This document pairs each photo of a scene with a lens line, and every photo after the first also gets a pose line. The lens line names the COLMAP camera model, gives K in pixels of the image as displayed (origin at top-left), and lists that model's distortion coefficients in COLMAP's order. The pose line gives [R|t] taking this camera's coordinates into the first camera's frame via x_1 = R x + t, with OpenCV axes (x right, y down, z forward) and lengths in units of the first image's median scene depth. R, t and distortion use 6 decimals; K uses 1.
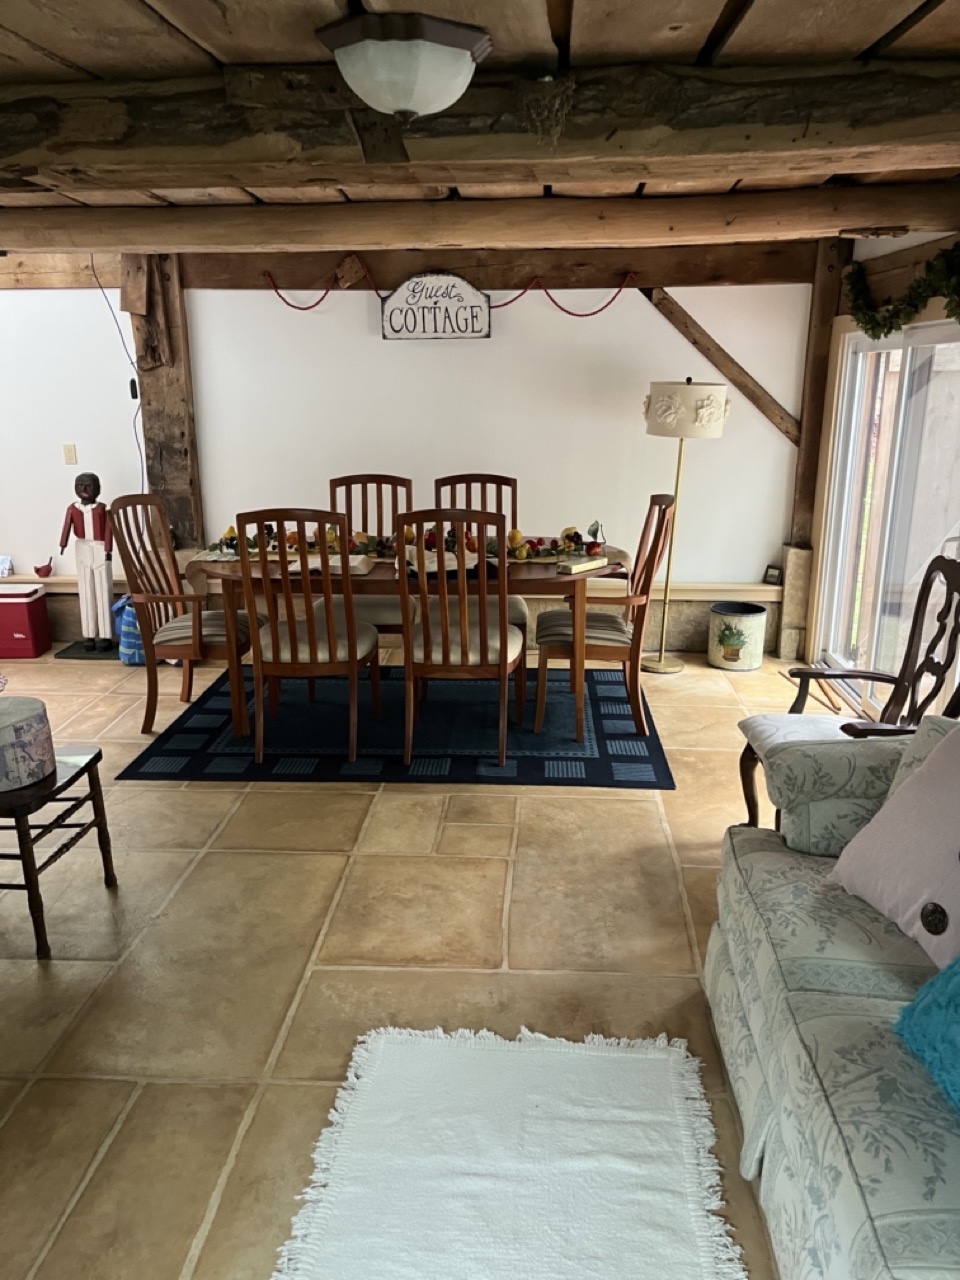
lens RADIAL K [[979.0, 0, 482.7], [0, 979.0, 641.2], [0, 0, 1]] dist [0.002479, -0.005266]
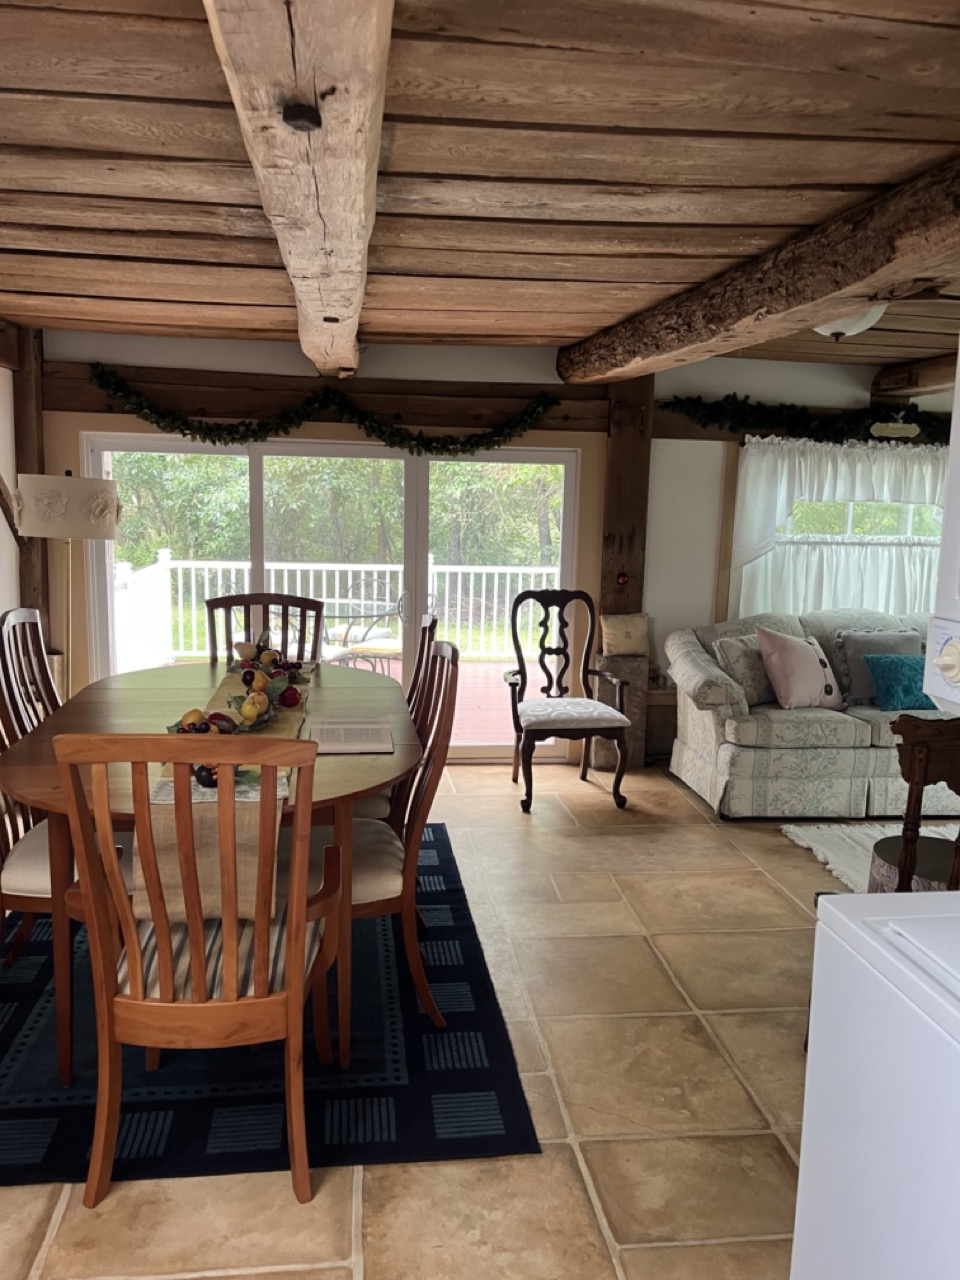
lens RADIAL K [[979.0, 0, 480.3], [0, 979.0, 638.8], [0, 0, 1]] dist [0.002479, -0.005266]
pose [[-0.189735, -0.136463, 0.972306, -1.239502], [0.247522, 0.951660, 0.181867, -0.356101], [-0.950123, 0.275174, -0.146785, 1.461200]]
